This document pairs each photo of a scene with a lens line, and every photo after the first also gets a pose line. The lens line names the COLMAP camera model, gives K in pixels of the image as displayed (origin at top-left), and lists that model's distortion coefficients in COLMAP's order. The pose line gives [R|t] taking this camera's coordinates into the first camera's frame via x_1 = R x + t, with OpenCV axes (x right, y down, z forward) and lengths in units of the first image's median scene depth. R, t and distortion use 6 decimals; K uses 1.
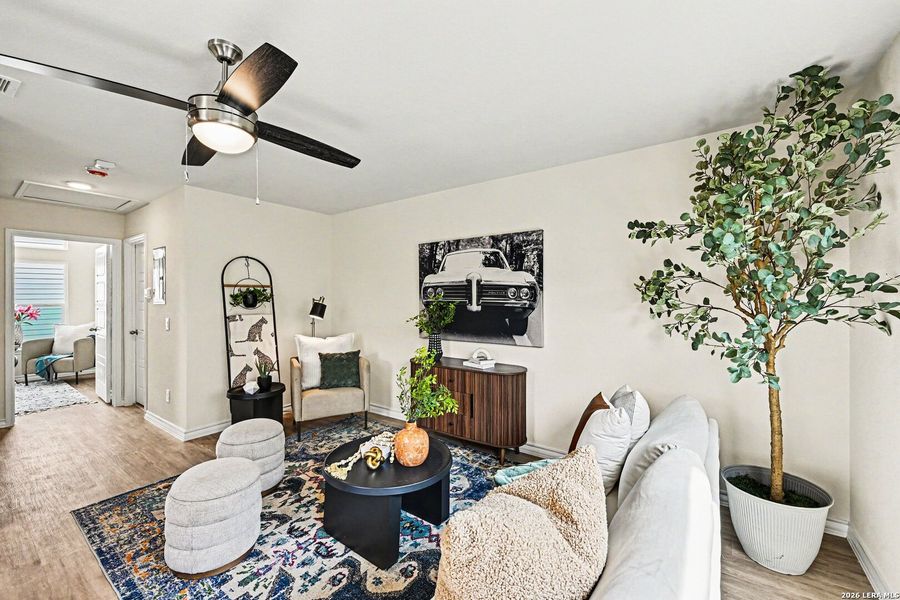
lens RADIAL K [[366.8, 0, 452.5], [0, 366.8, 298.1], [0, 0, 1]] dist [-0.001689, 0.000249]
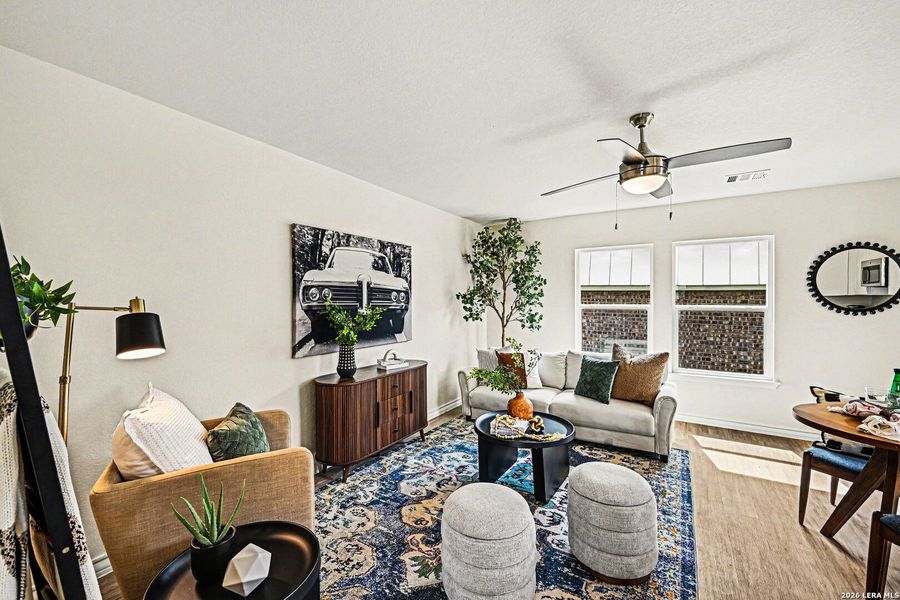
lens RADIAL K [[366.8, 0, 455.1], [0, 366.8, 300.1], [0, 0, 1]] dist [-0.001689, 0.000249]
pose [[-0.068304, 0.000453, 0.997664, -0.915412], [0.003354, 0.999994, -0.000225, -0.001735], [-0.997659, 0.003330, -0.068306, 0.846506]]
